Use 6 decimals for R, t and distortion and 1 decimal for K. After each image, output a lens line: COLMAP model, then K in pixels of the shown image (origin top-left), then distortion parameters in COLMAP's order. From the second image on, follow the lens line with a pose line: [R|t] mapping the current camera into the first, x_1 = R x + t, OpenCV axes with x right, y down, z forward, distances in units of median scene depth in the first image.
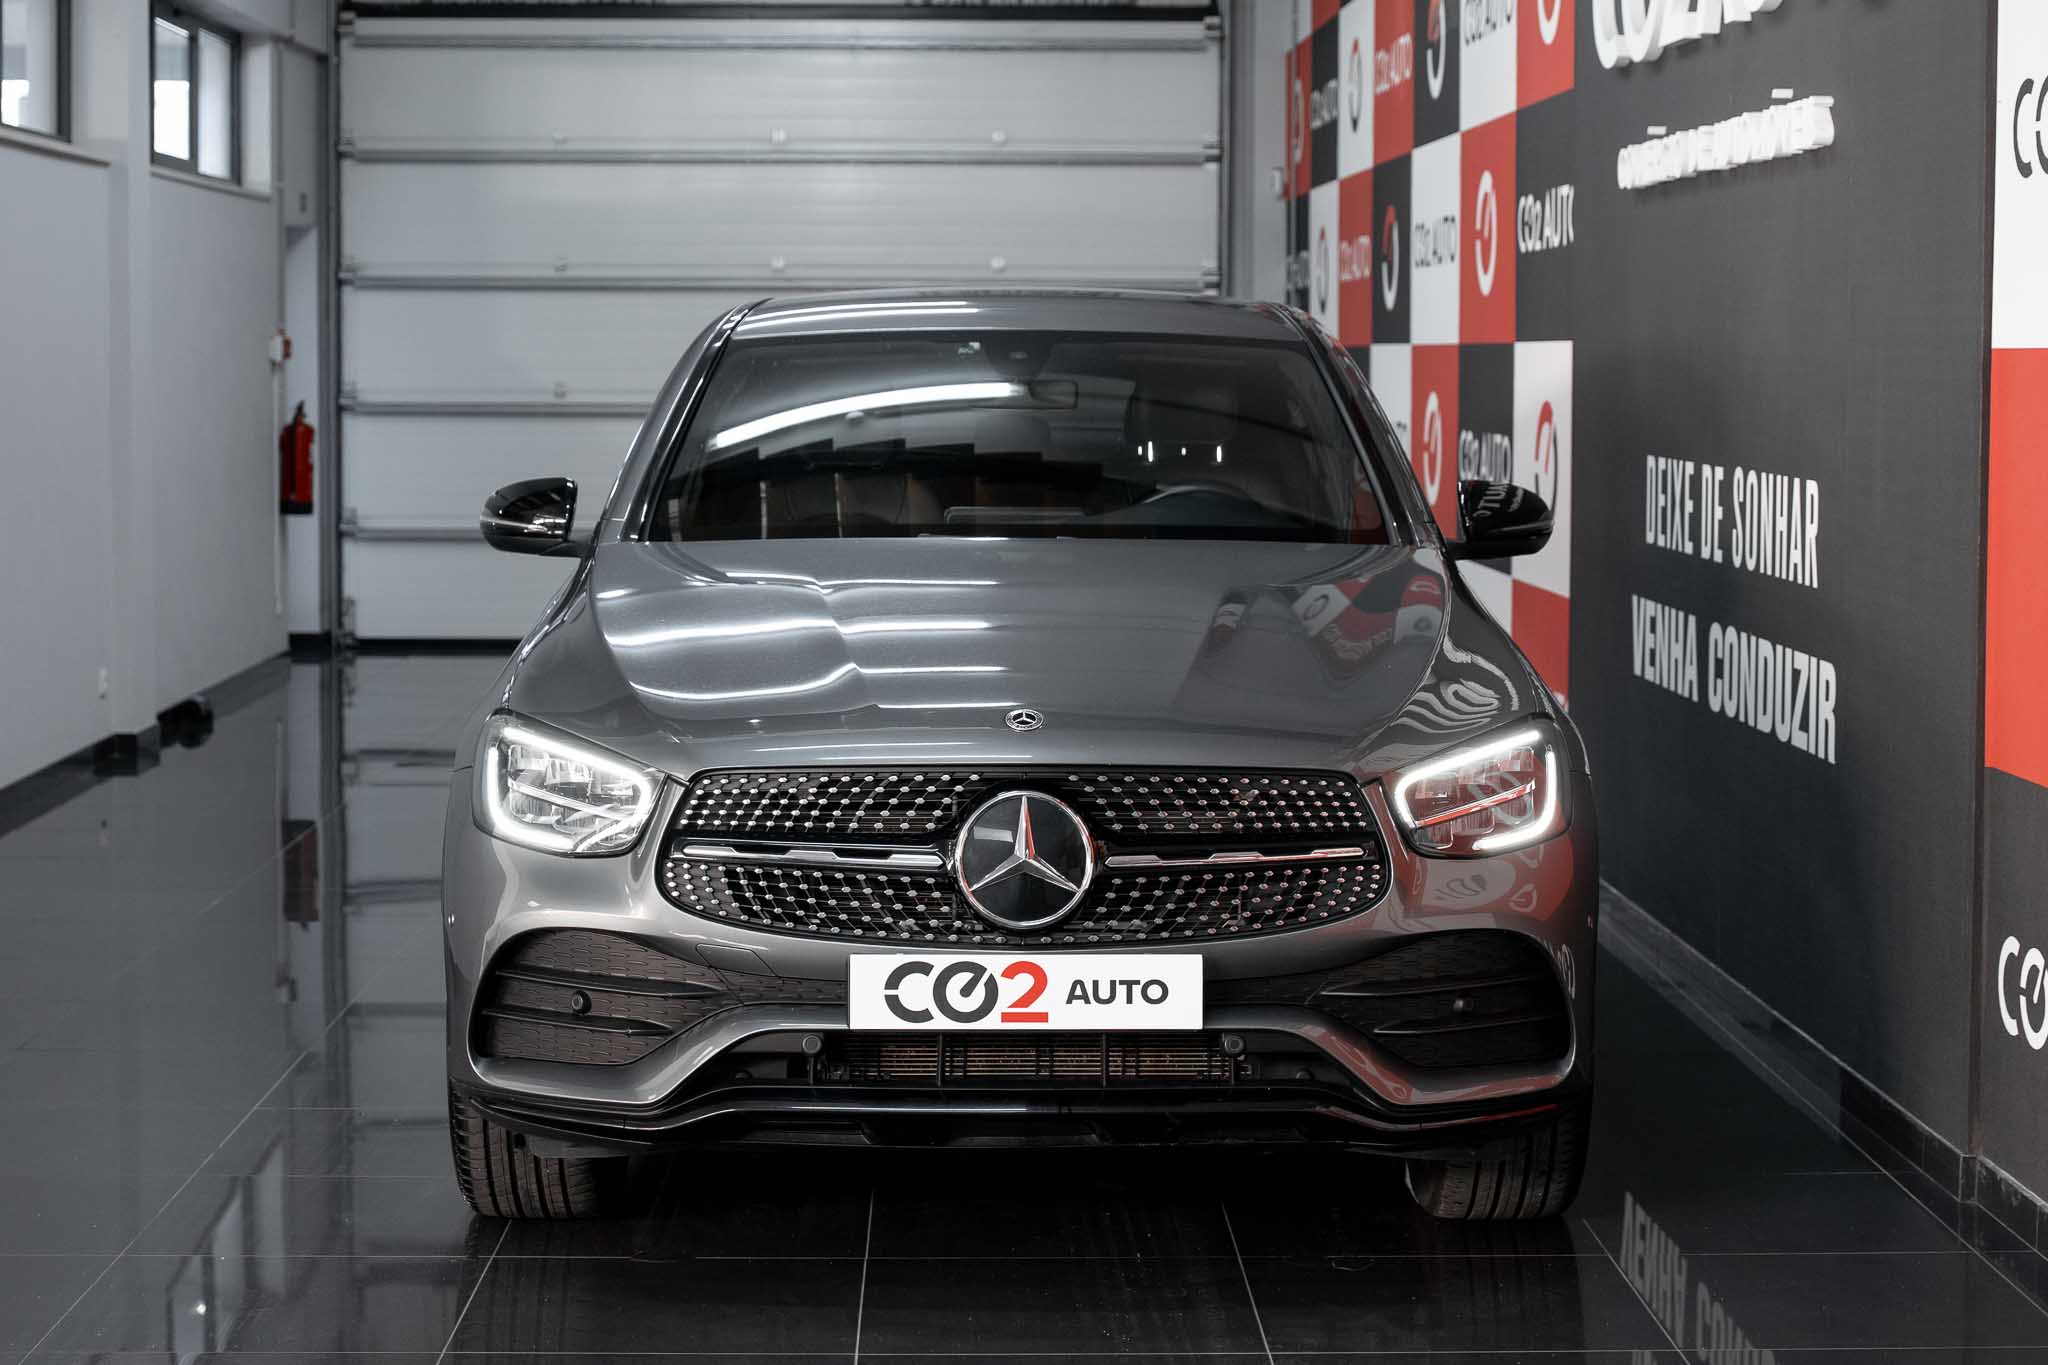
lens RADIAL K [[2901.6, 0, 1028.8], [0, 2901.6, 684.8], [0, 0, 1]] dist [-0.028014, 0.000000]
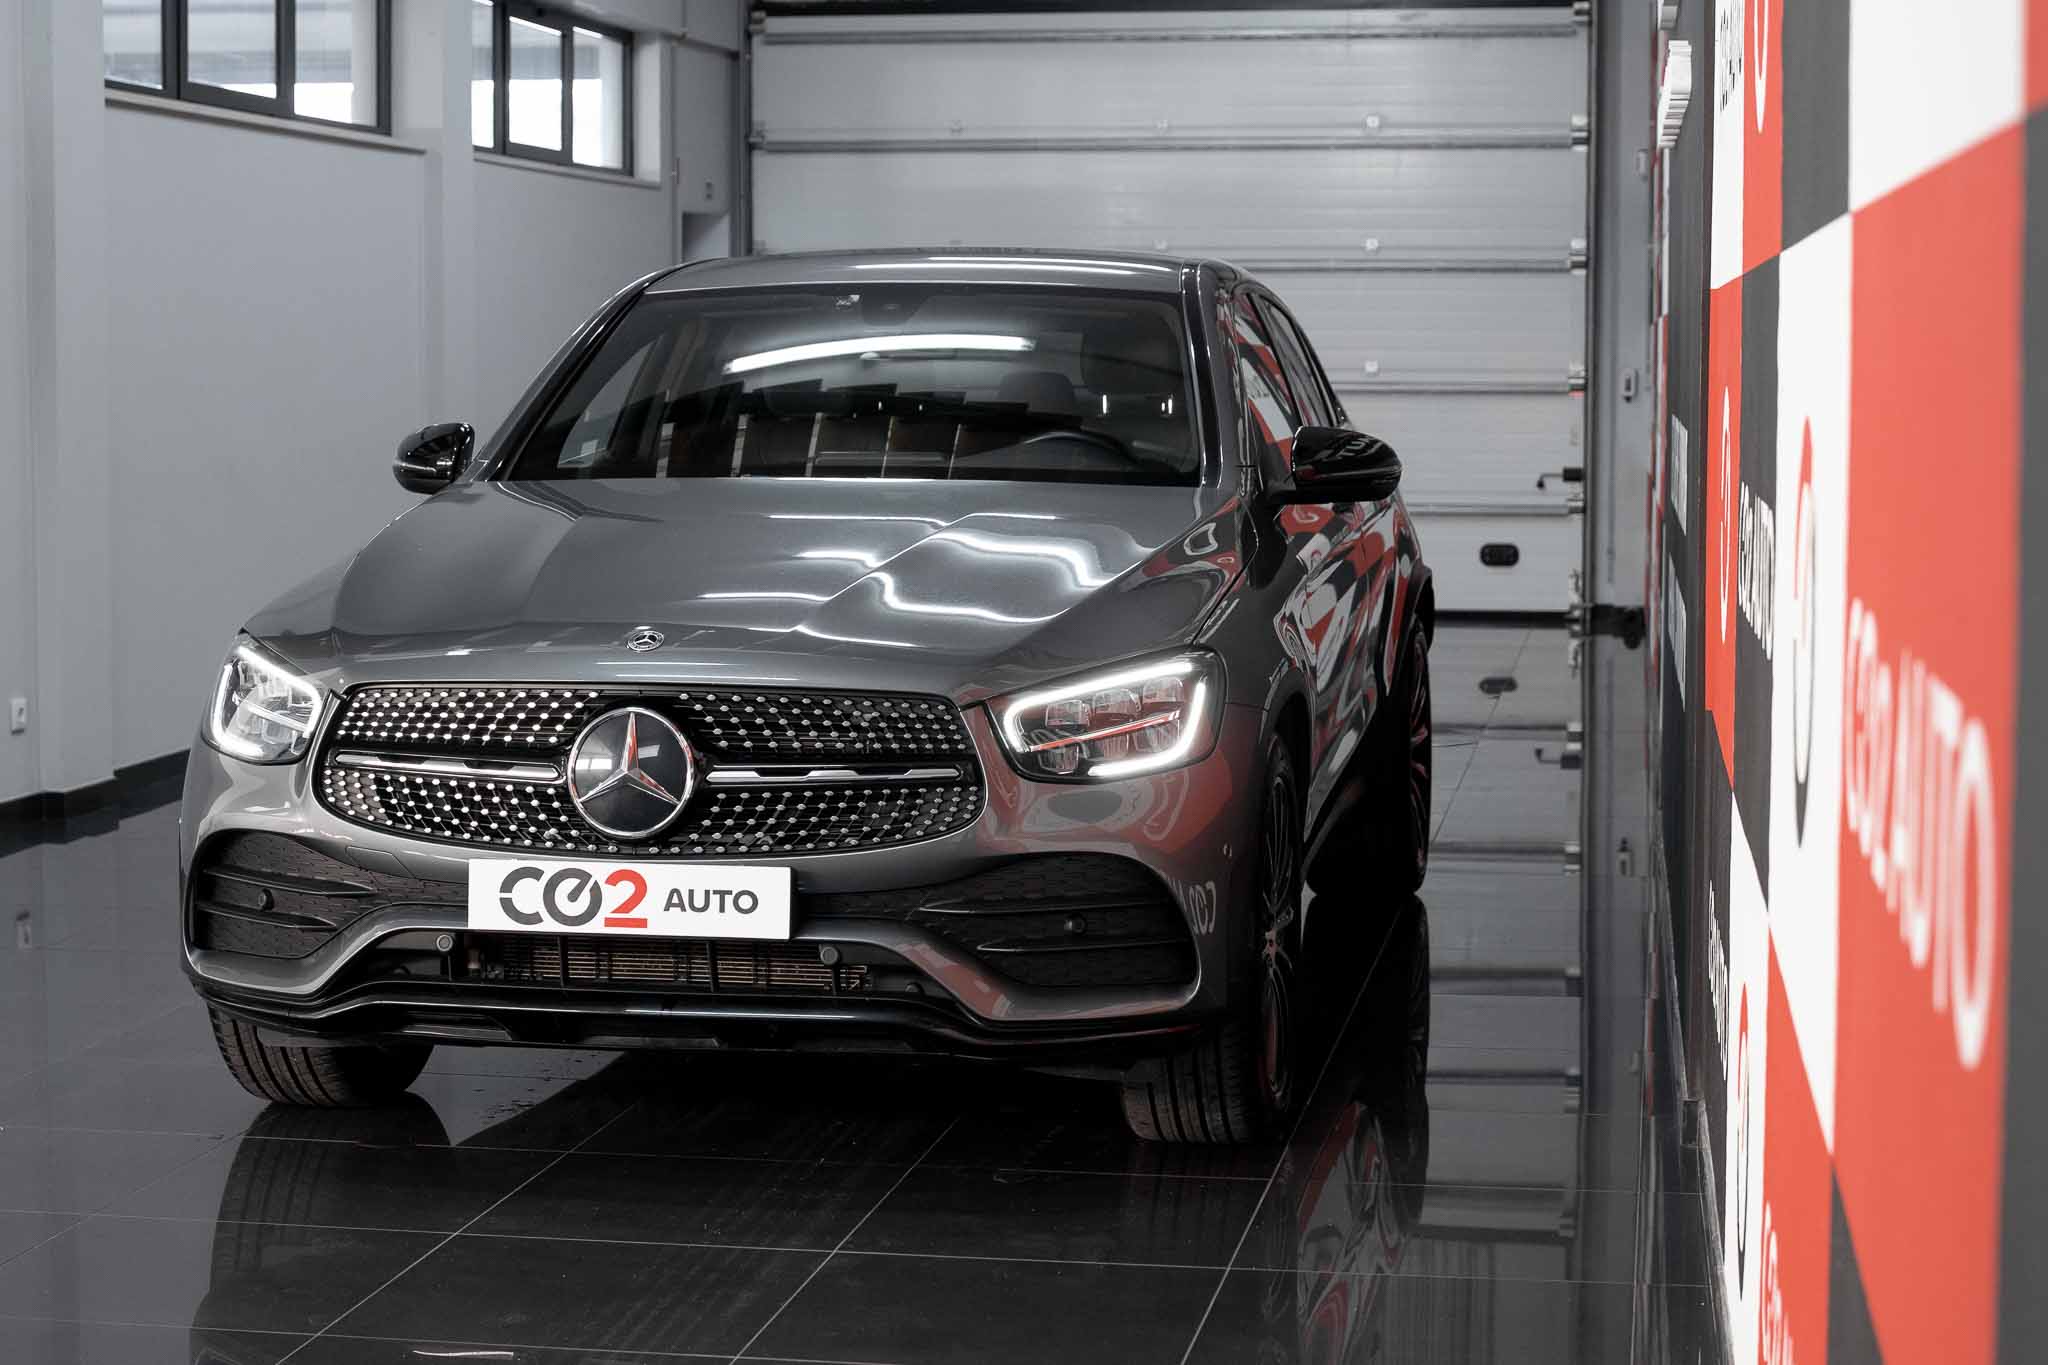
lens RADIAL K [[2809.7, 0, 1020.1], [0, 2809.7, 688.7], [0, 0, 1]] dist [-0.079363, 0.000000]
pose [[0.989245, 0.016215, -0.145370, 0.276222], [-0.014510, 0.999813, 0.012781, 0.014183], [0.145550, -0.010534, 0.989295, 0.015180]]
